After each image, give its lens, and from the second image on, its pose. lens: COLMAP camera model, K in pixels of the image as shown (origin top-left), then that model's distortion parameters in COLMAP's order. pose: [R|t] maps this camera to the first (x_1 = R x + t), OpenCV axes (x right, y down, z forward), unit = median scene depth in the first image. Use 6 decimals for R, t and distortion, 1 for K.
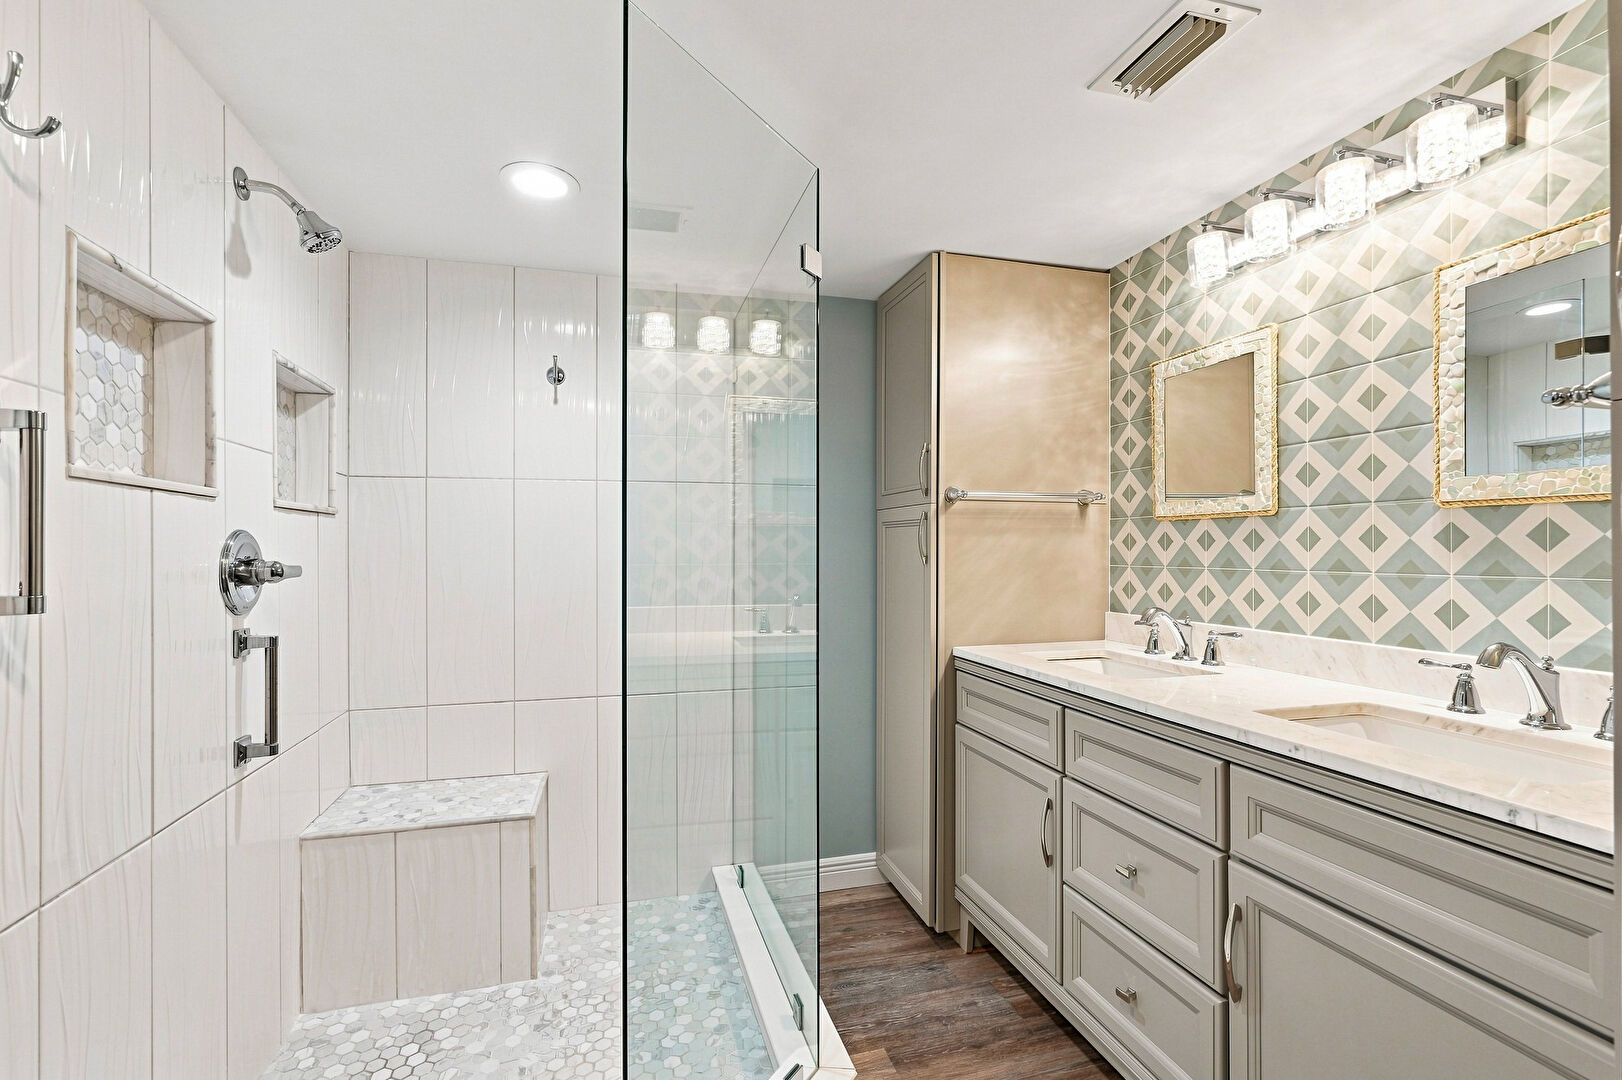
lens RADIAL K [[740.7, 0, 815.3], [0, 740.7, 545.3], [0, 0, 1]] dist [-0.007127, 0.003148]
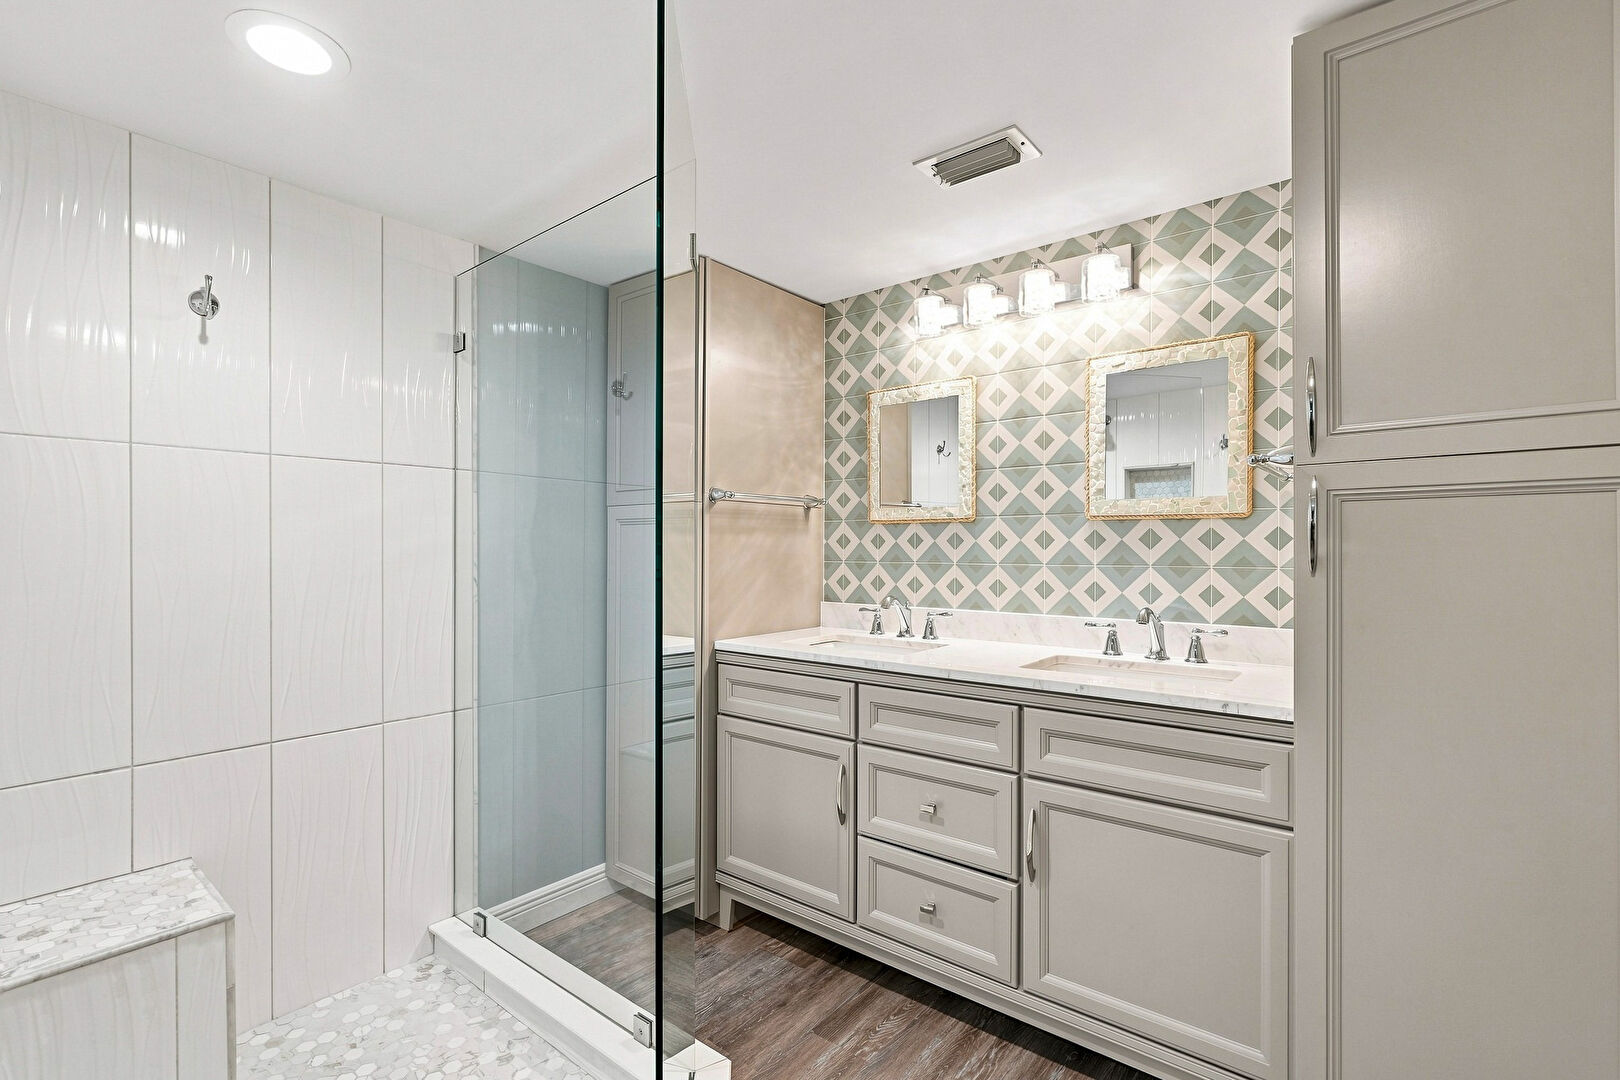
lens RADIAL K [[739.8, 0, 823.6], [0, 739.8, 546.5], [0, 0, 1]] dist [-0.007127, 0.003148]
pose [[0.809710, 0.003325, 0.586821, -0.357086], [-0.005729, 0.999981, 0.002239, 0.001892], [-0.586803, -0.005174, 0.809713, 0.085862]]
